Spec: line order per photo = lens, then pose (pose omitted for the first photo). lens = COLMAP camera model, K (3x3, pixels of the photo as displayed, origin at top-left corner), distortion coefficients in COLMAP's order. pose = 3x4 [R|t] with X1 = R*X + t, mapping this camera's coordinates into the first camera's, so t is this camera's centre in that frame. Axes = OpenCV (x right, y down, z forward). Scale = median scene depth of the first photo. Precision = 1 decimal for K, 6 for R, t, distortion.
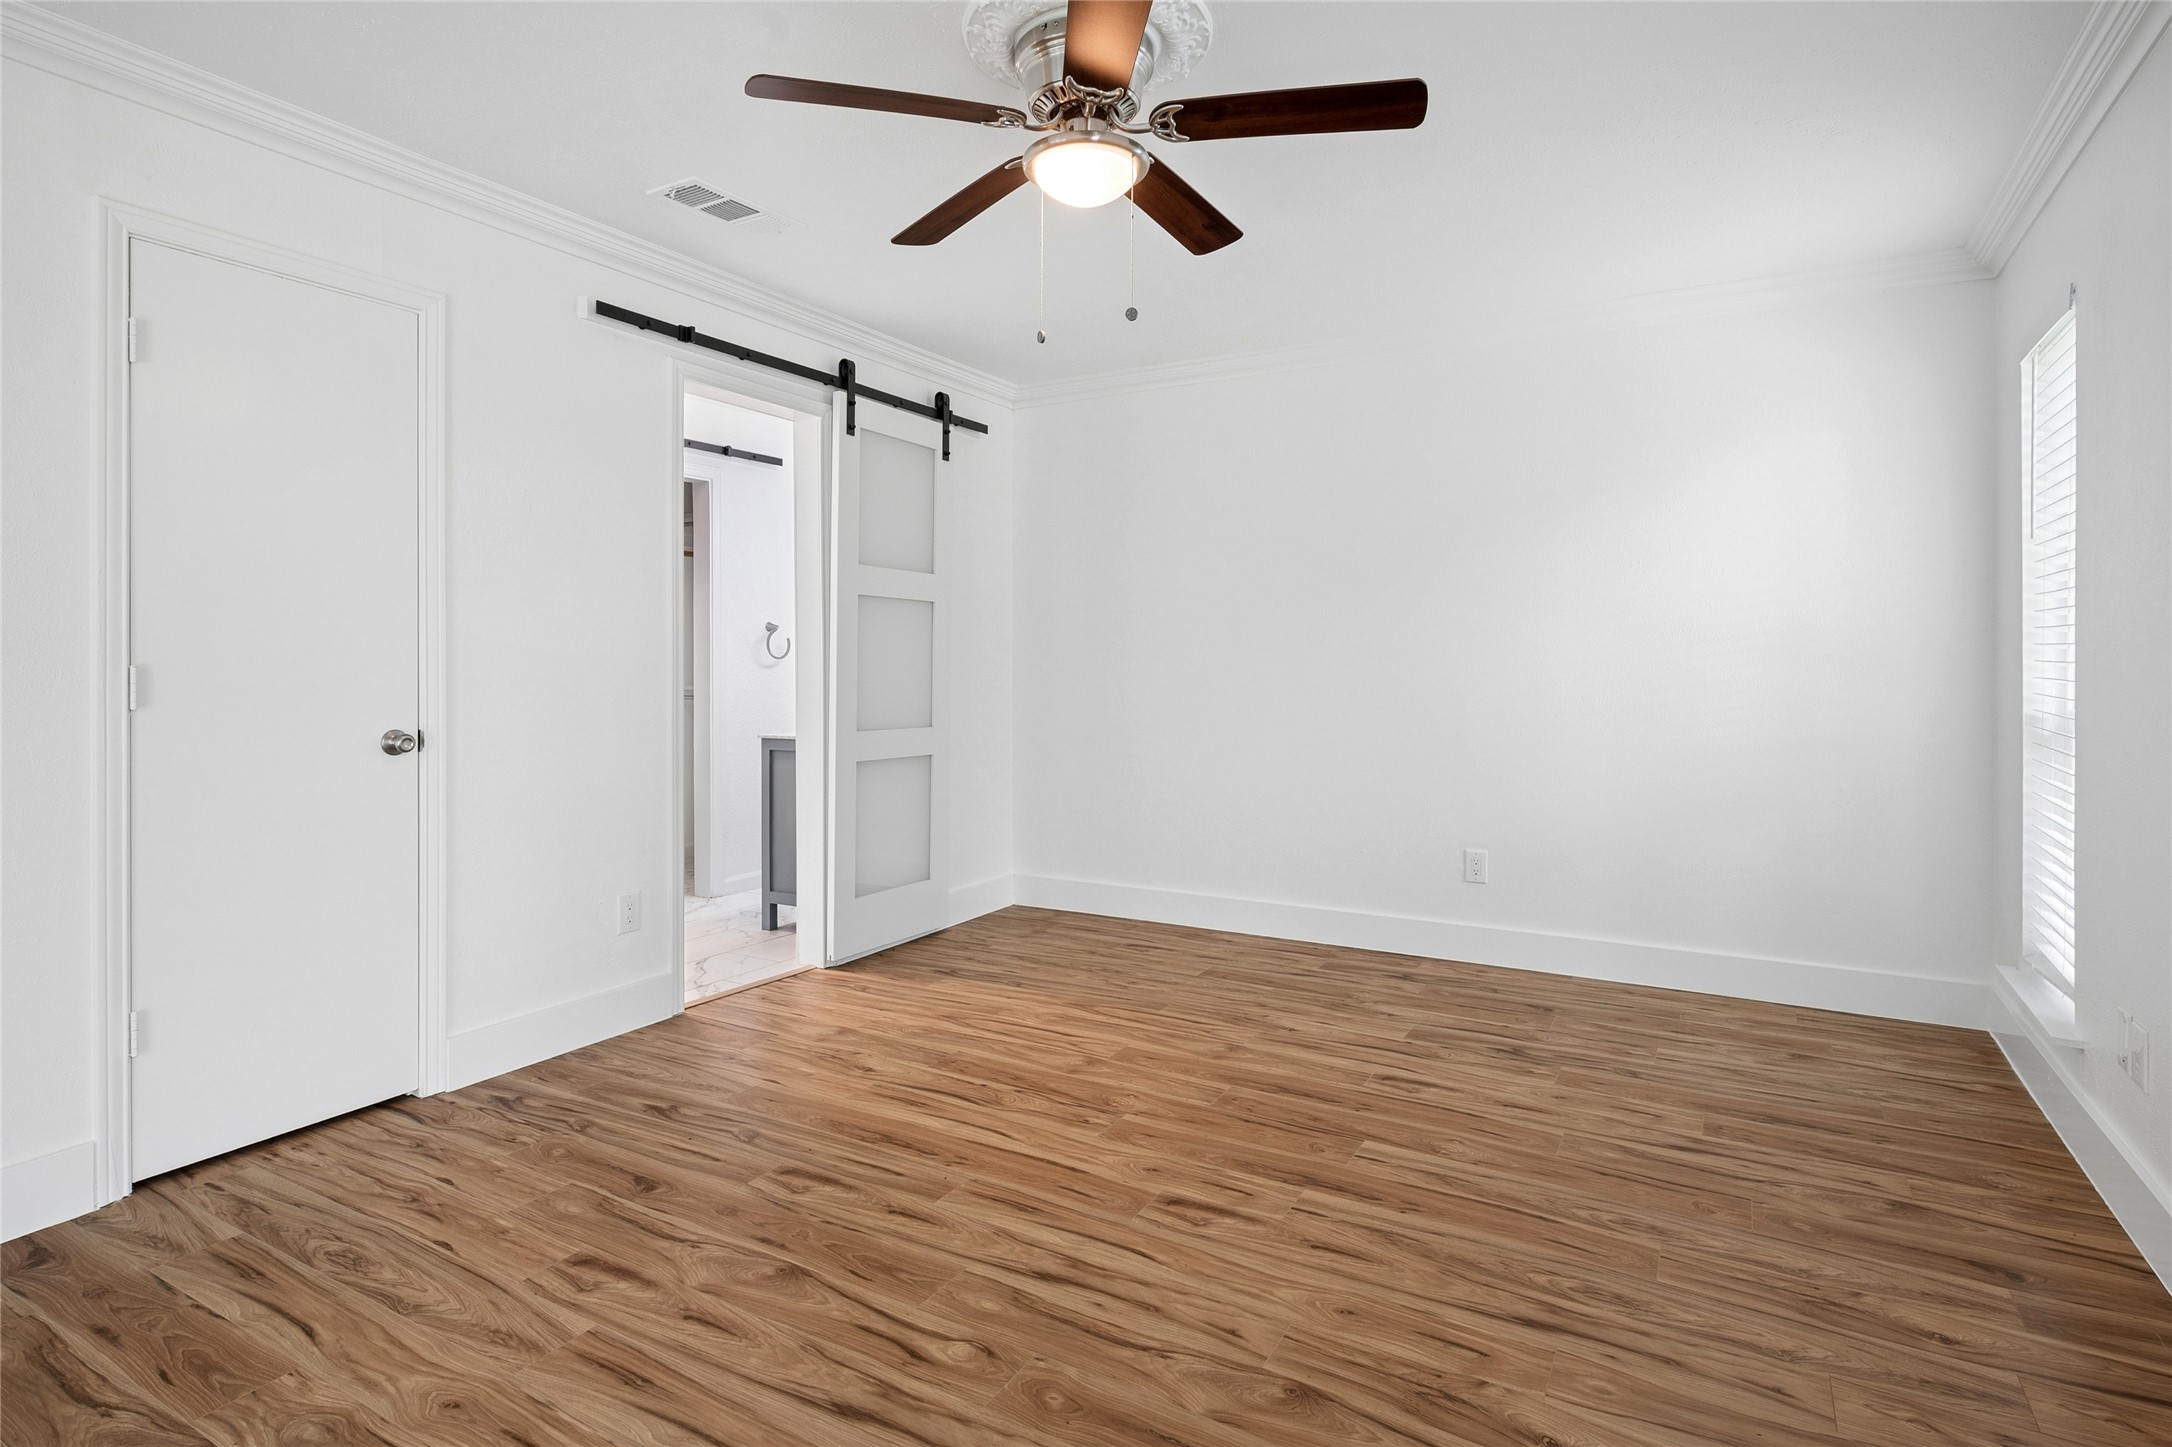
lens RADIAL K [[1116.0, 0, 1080.6], [0, 1116.0, 669.7], [0, 0, 1]] dist [-0.000469, 0.000161]
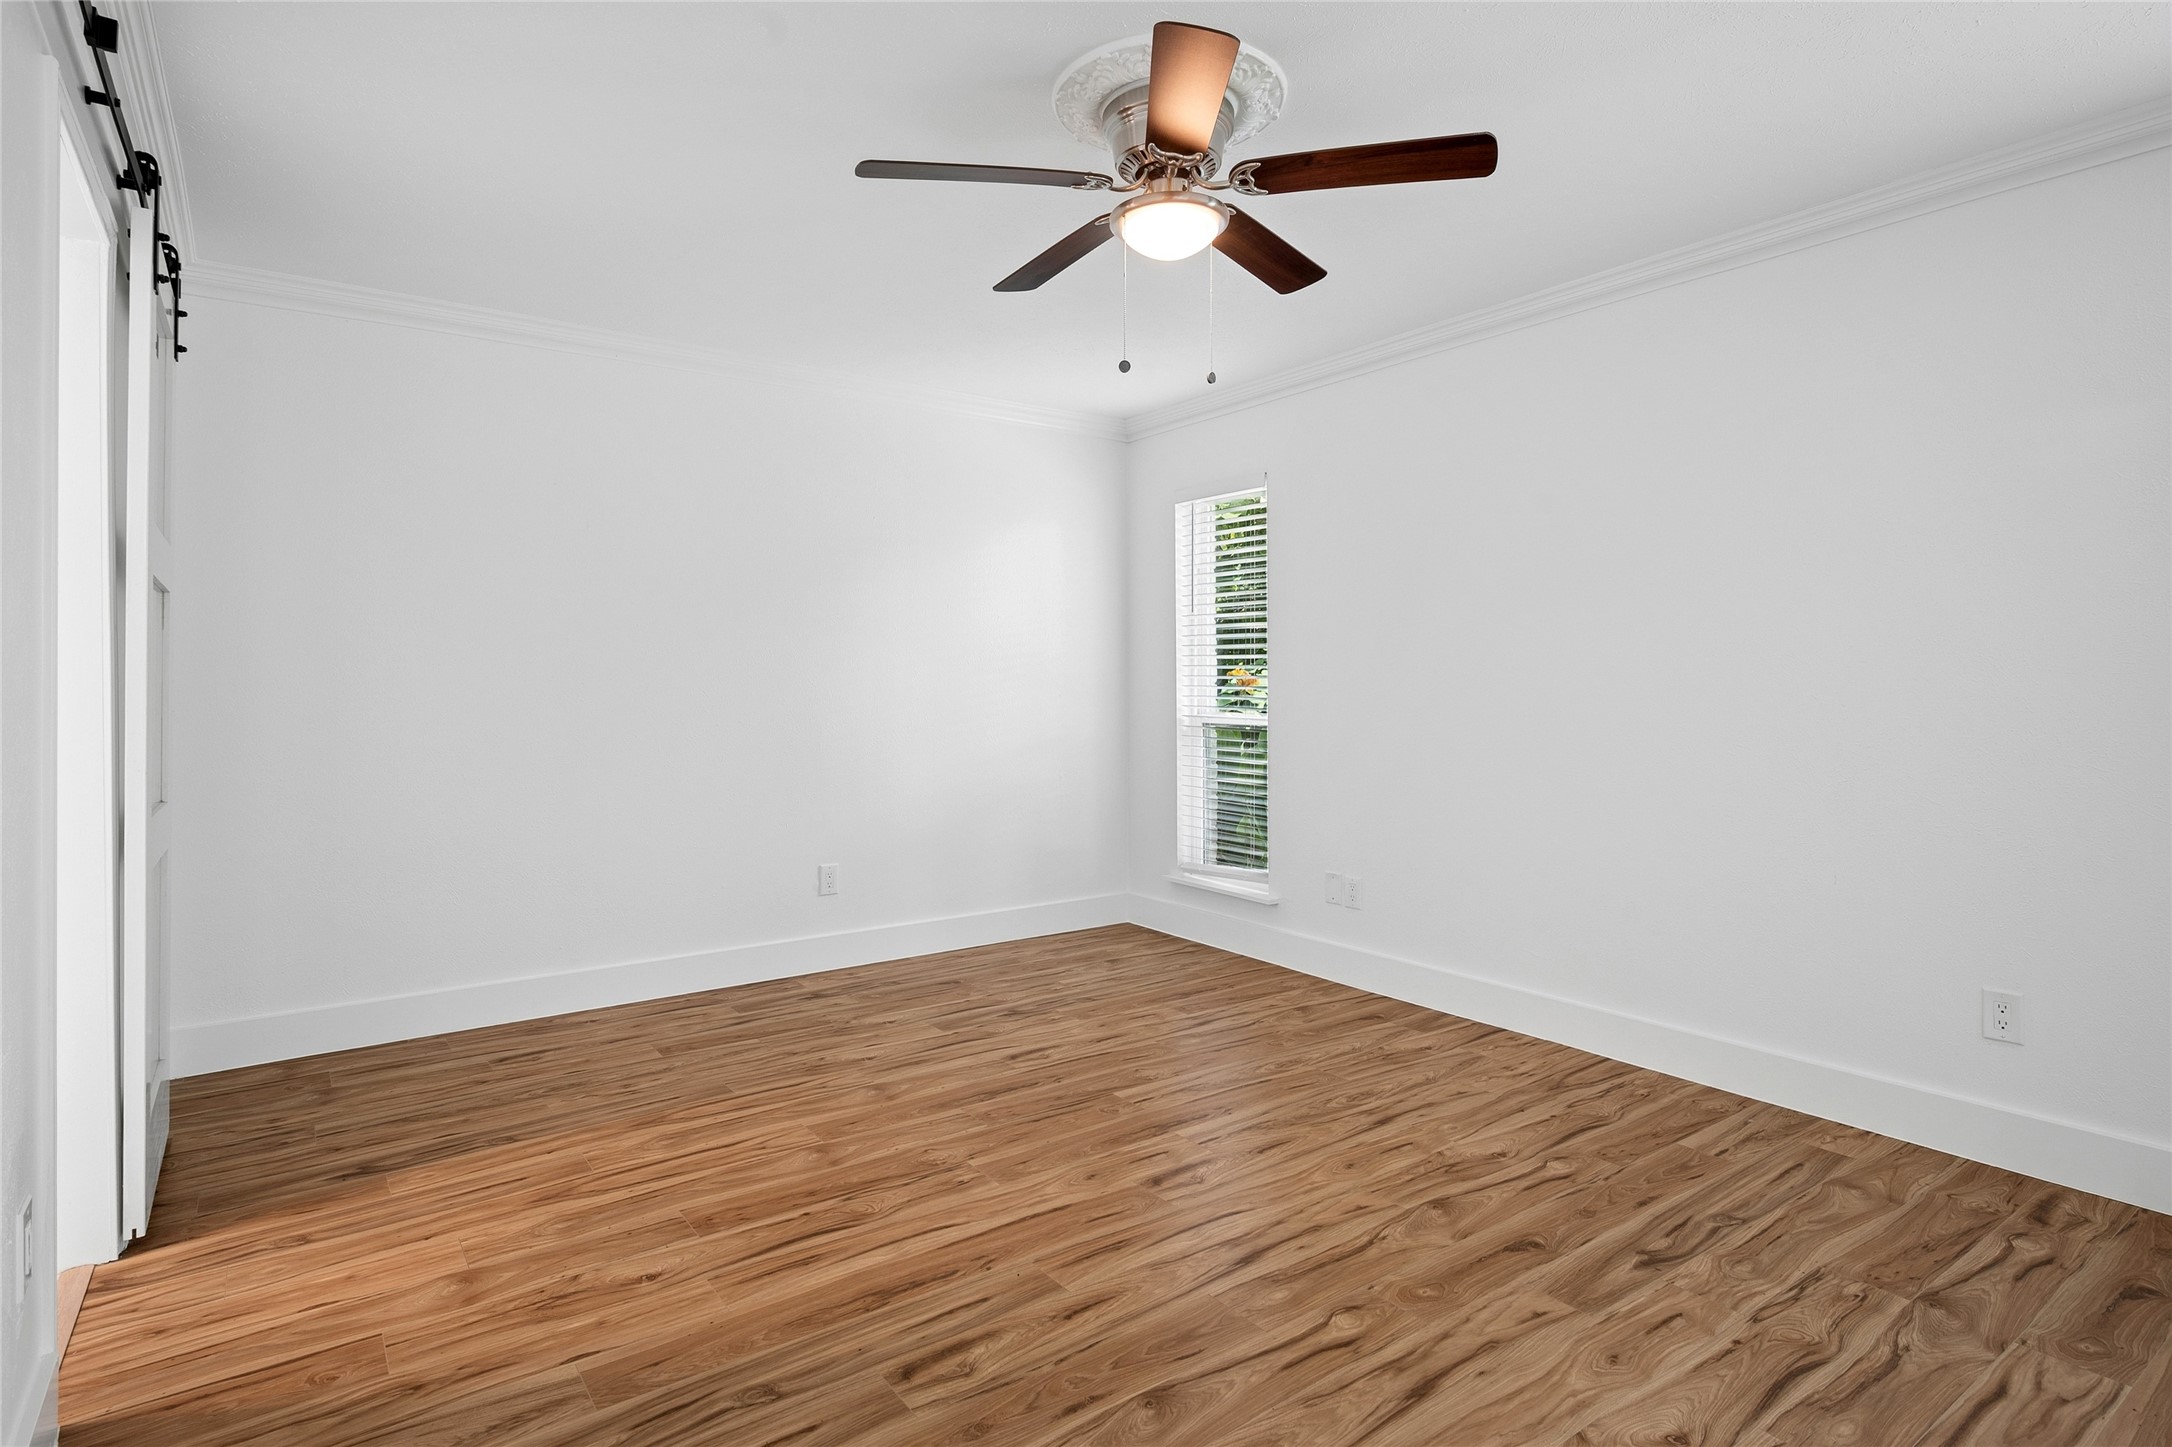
lens RADIAL K [[1116.0, 0, 1080.6], [0, 1116.0, 669.7], [0, 0, 1]] dist [-0.000469, 0.000161]
pose [[0.406473, 0.010658, 0.913601, -0.917434], [0.010775, 0.999807, -0.016457, -0.008742], [-0.913599, 0.016534, 0.406280, 0.590007]]
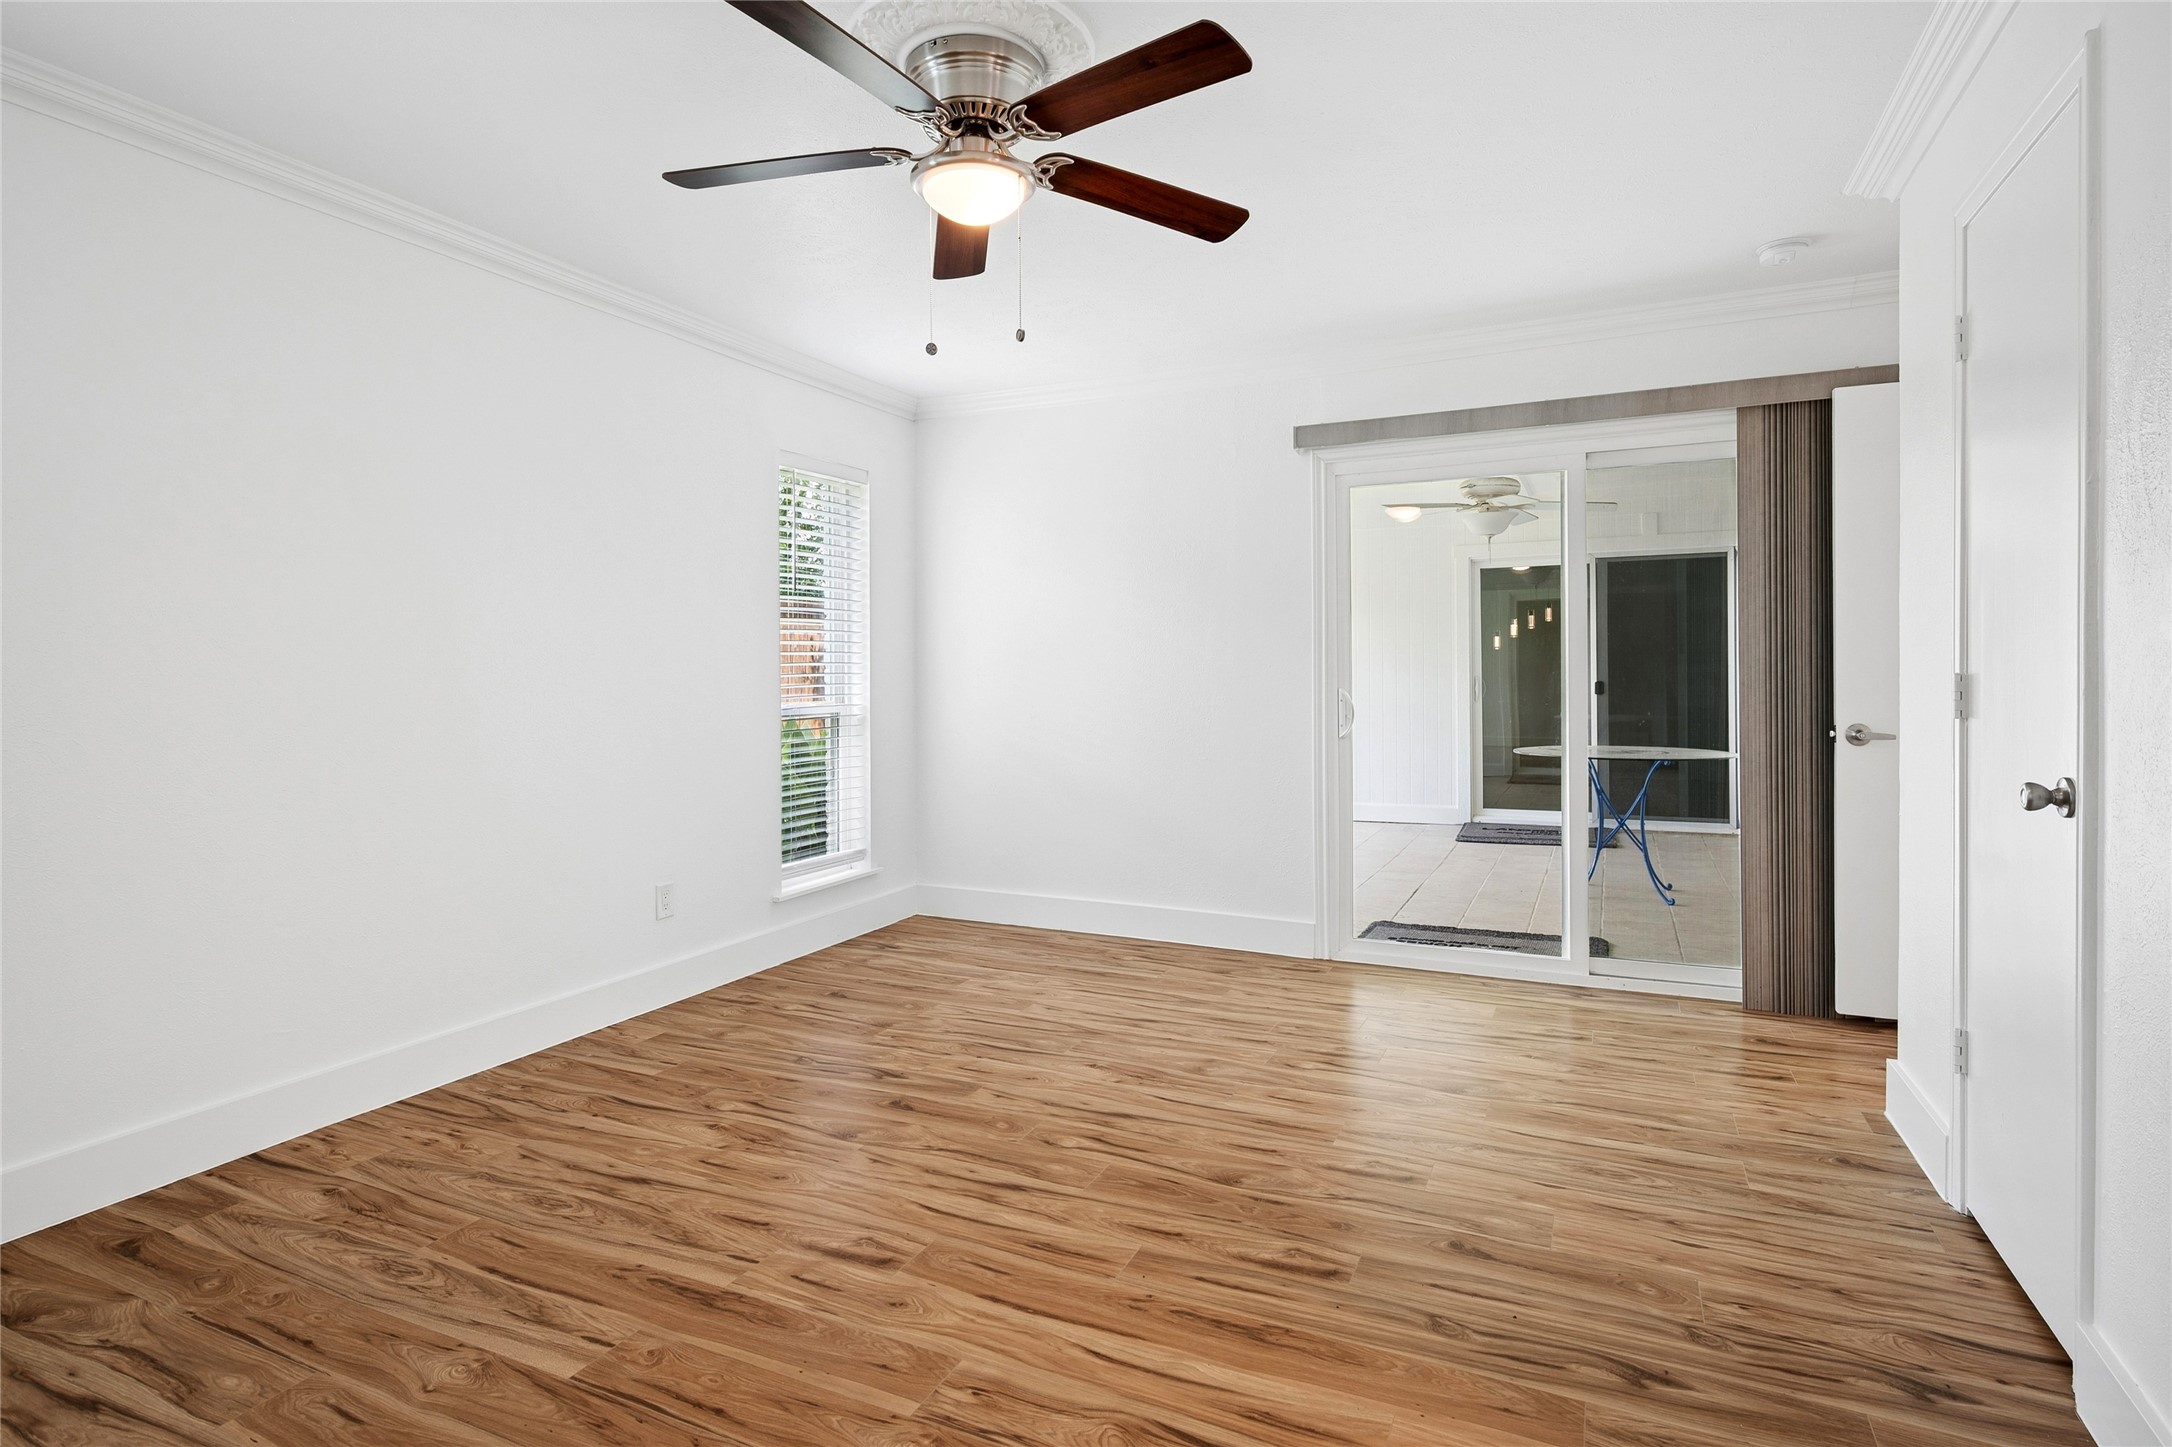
lens RADIAL K [[1116.0, 0, 1080.6], [0, 1116.0, 669.7], [0, 0, 1]] dist [-0.000469, 0.000161]
pose [[-0.996459, 0.006569, -0.083827, -0.004031], [0.005830, 0.999942, 0.009058, -0.018790], [0.083882, 0.008537, -0.996439, 1.853238]]
